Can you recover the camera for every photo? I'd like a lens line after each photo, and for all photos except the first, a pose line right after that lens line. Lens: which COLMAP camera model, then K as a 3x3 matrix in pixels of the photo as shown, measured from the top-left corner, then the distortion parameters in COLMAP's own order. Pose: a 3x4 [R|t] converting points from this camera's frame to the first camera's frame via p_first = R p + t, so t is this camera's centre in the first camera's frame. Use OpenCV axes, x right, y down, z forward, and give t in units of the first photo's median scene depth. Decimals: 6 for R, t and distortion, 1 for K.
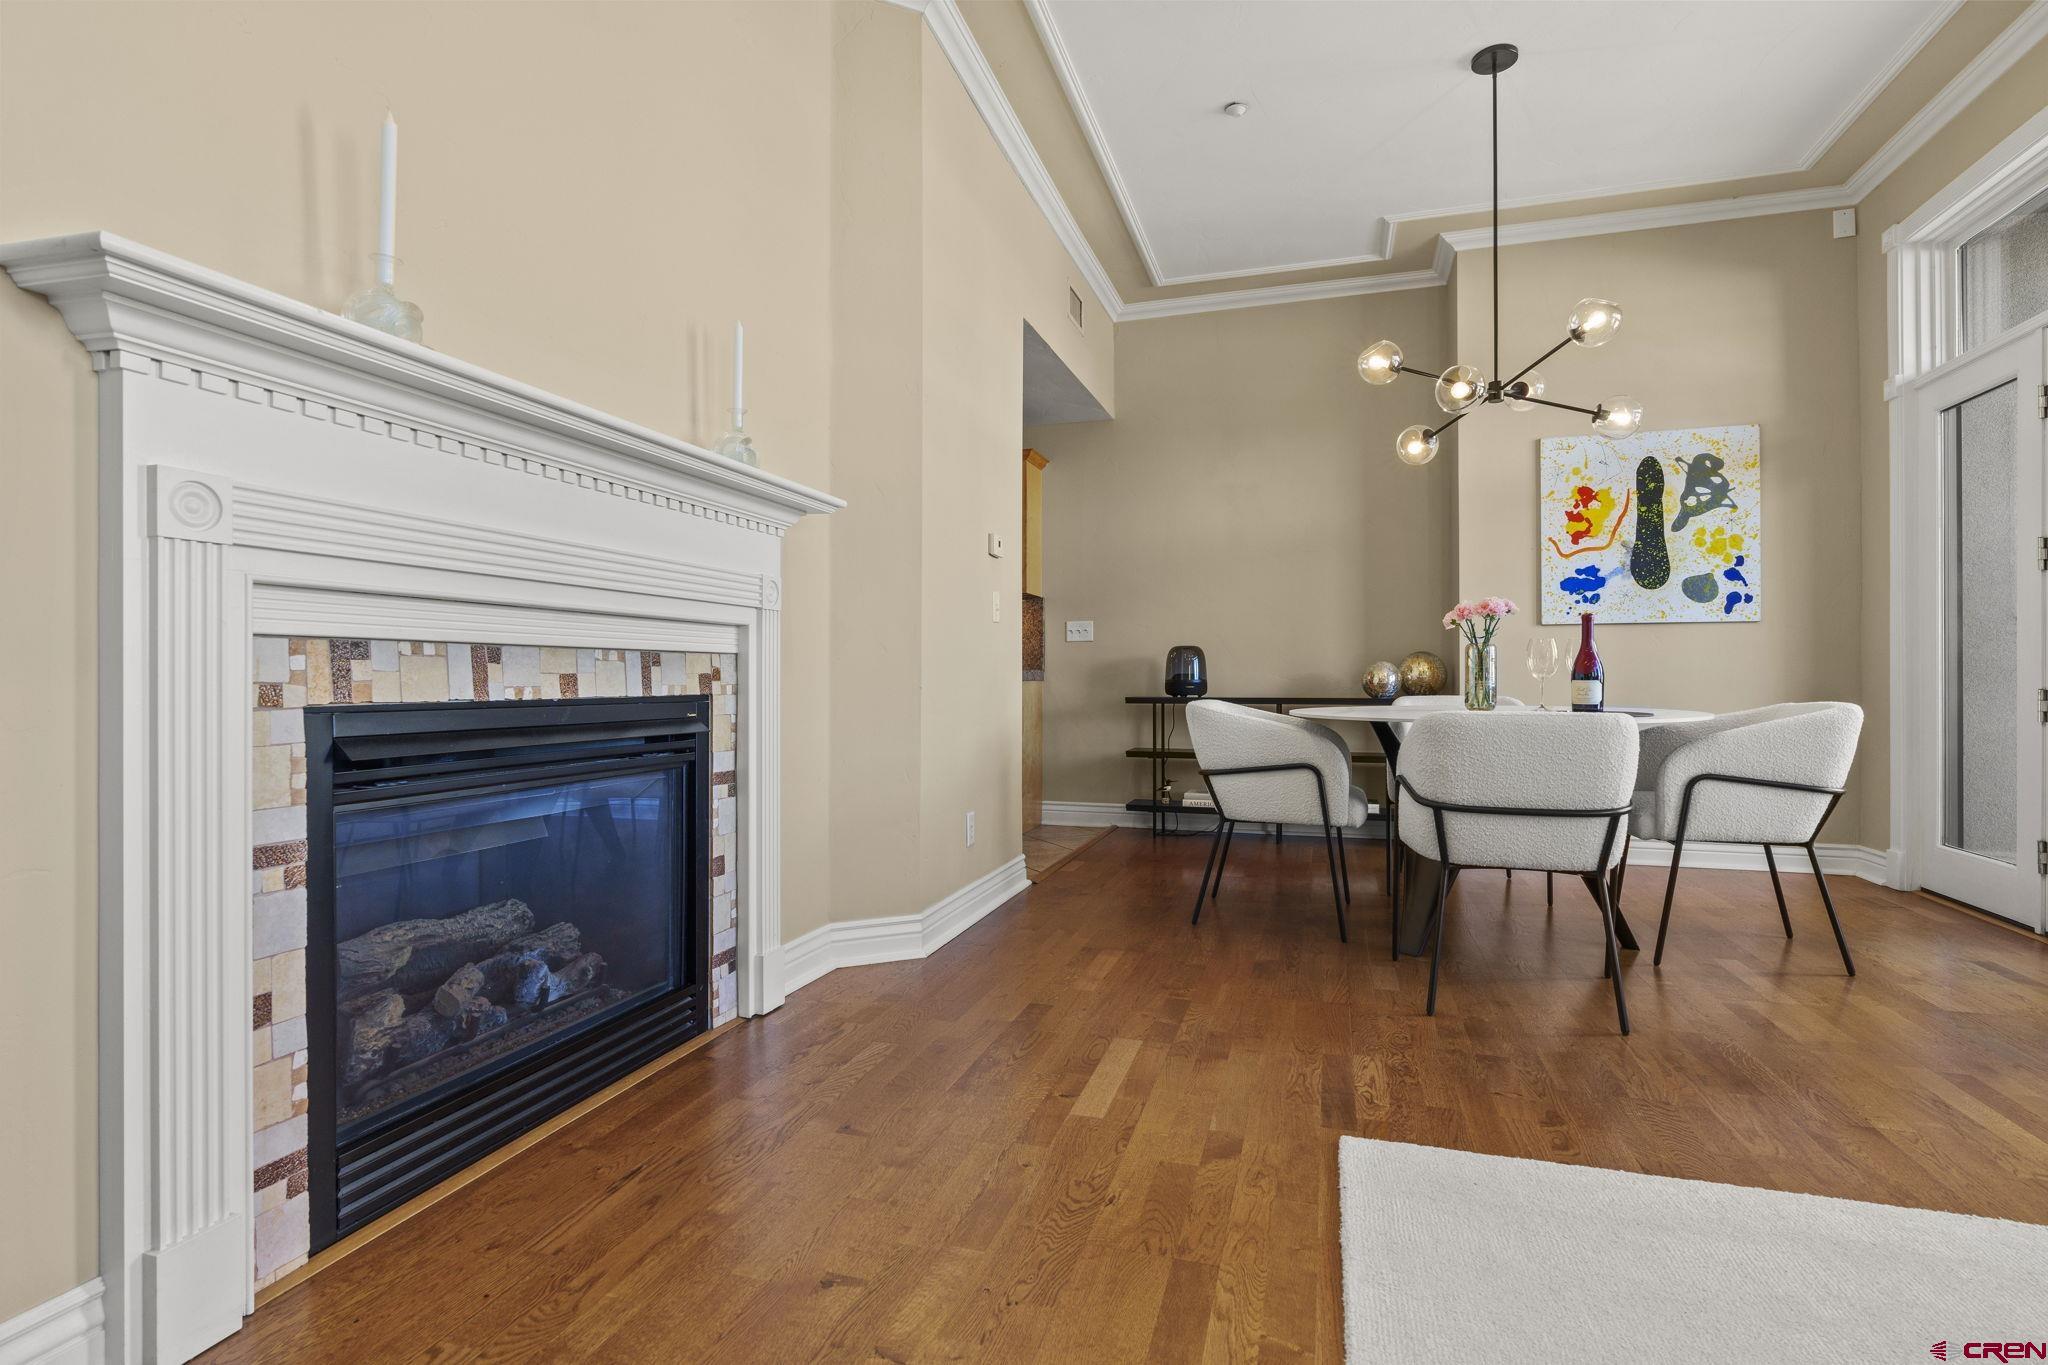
lens RADIAL K [[987.9, 0, 1024.0], [0, 987.9, 682.5], [0, 0, 1]] dist [-0.006225, 0.001496]
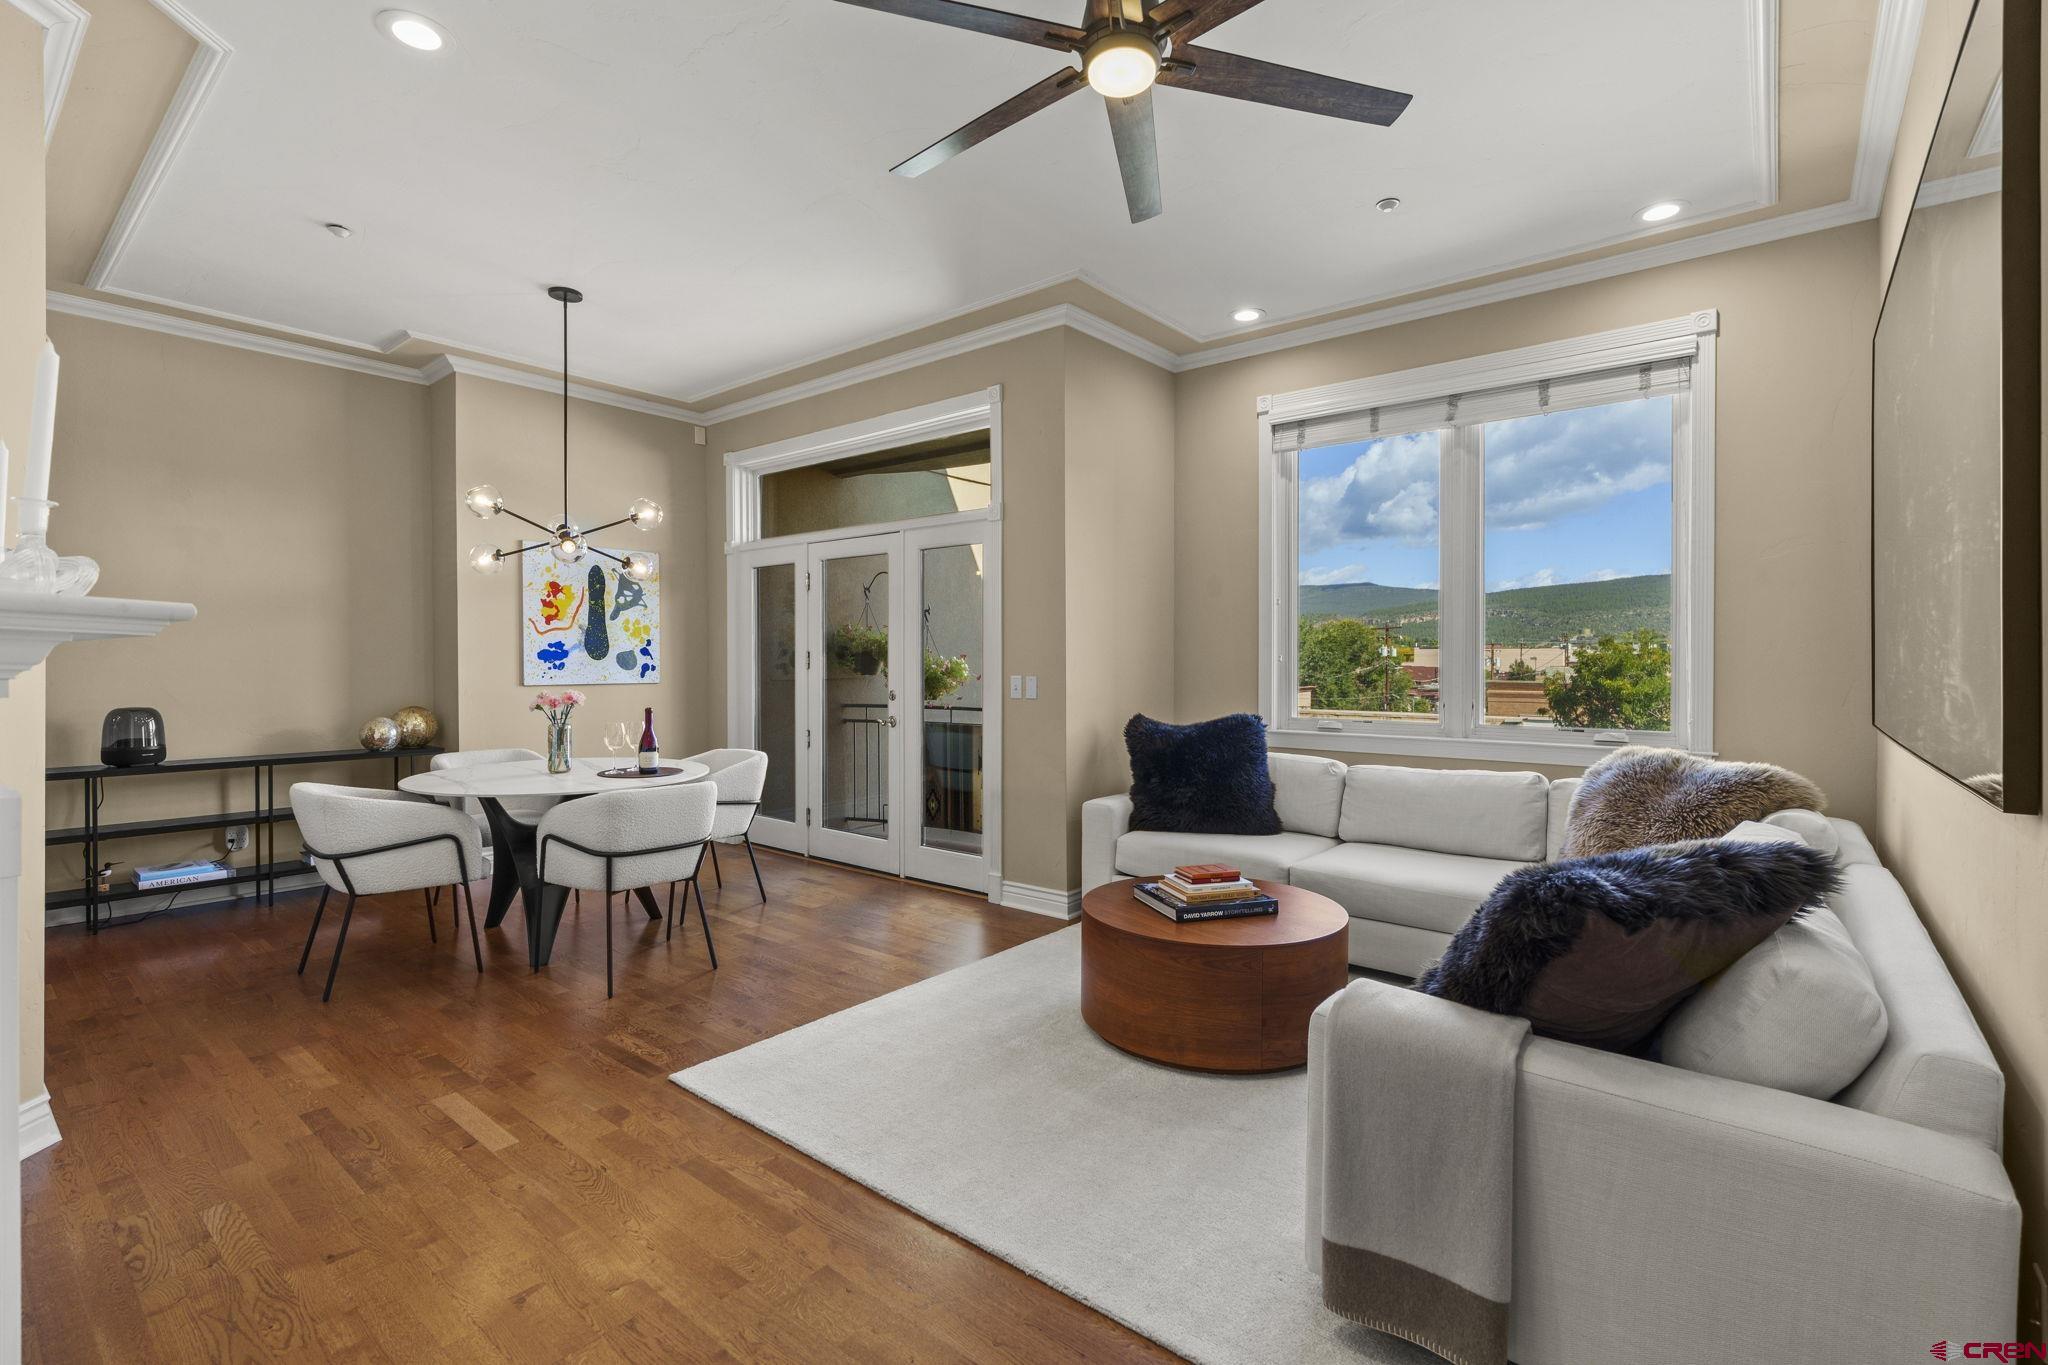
lens RADIAL K [[914.1, 0, 1012.1], [0, 914.1, 671.7], [0, 0, 1]] dist [-0.002919, -0.000247]
pose [[0.382063, -0.008619, 0.924096, -0.347954], [-0.000328, 0.999955, 0.009463, -0.092556], [-0.924136, -0.003919, 0.382043, -0.043805]]
